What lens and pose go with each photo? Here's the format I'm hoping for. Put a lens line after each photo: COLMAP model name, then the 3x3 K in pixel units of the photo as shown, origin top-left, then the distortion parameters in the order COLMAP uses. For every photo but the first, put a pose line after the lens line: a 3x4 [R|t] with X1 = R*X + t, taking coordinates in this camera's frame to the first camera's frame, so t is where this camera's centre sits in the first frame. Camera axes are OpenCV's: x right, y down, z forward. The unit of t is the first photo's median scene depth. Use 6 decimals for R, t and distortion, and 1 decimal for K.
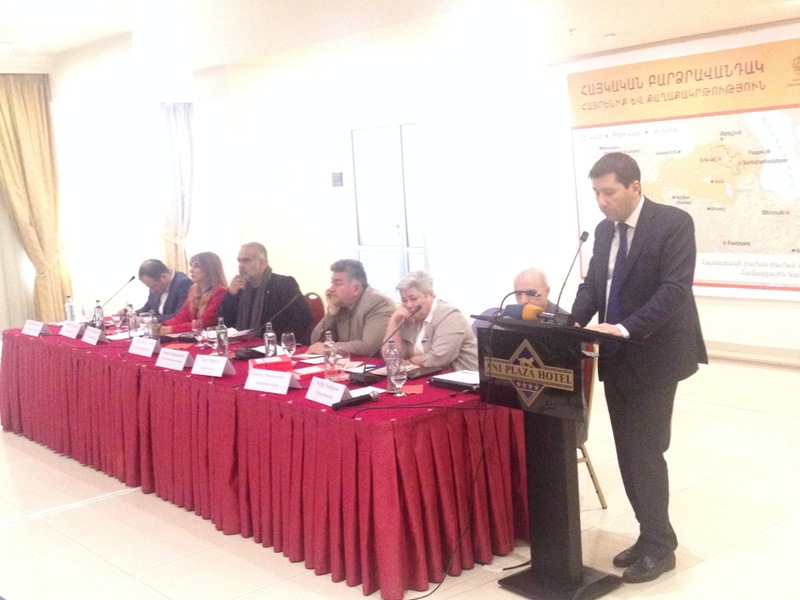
lens RADIAL K [[987.1, 0, 400.0], [0, 987.1, 300.0], [0, 0, 1]] dist [0.179761, -0.415849]
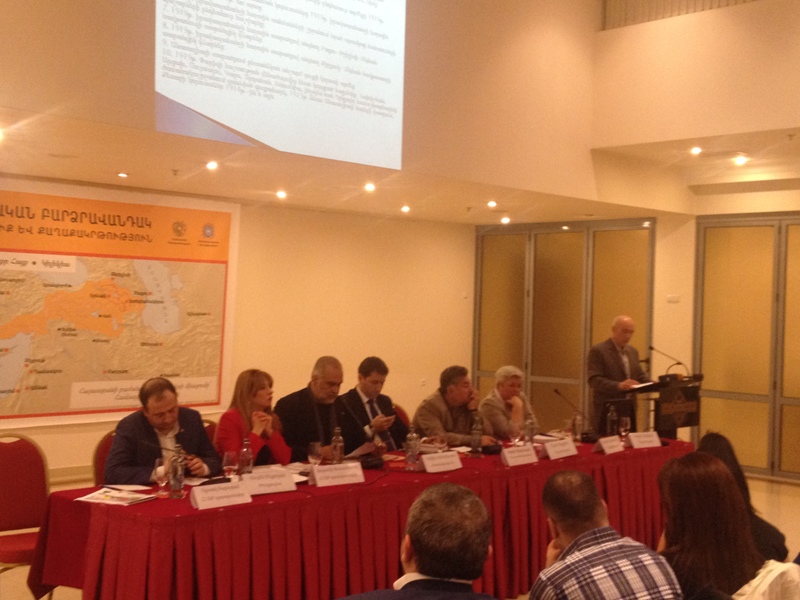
lens RADIAL K [[1077.0, 0, 388.5], [0, 1077.0, 299.1], [0, 0, 1]] dist [0.098290, 0.000379]
pose [[-0.097776, 0.063011, 0.993212, -0.952977], [0.107378, 0.992836, -0.052416, -0.042986], [-0.989399, 0.101524, -0.103842, 0.859491]]
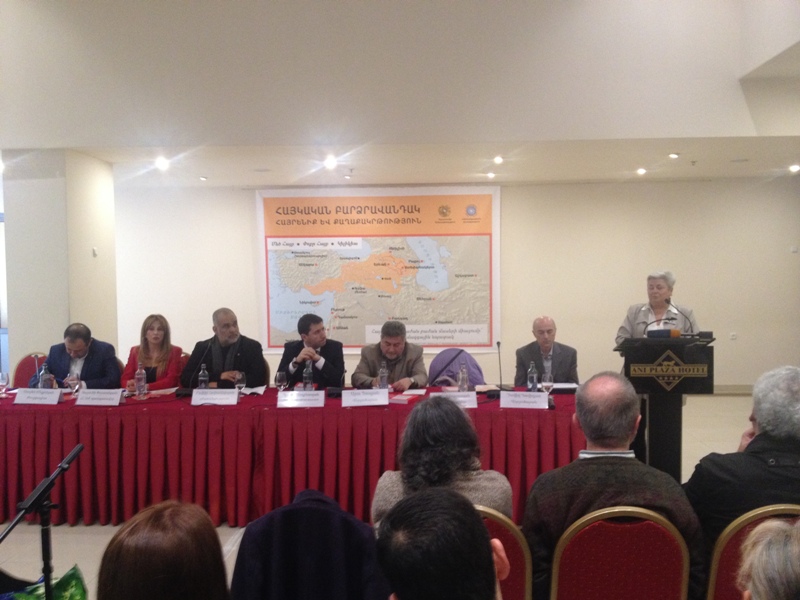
lens RADIAL K [[740.3, 0, 400.0], [0, 740.3, 300.0], [0, 0, 1]] dist [0.125068, -0.245174]
pose [[0.679996, 0.024471, 0.732807, -0.538347], [0.061175, 0.994065, -0.089961, 0.020221], [-0.730659, 0.106003, 0.674463, 0.225885]]
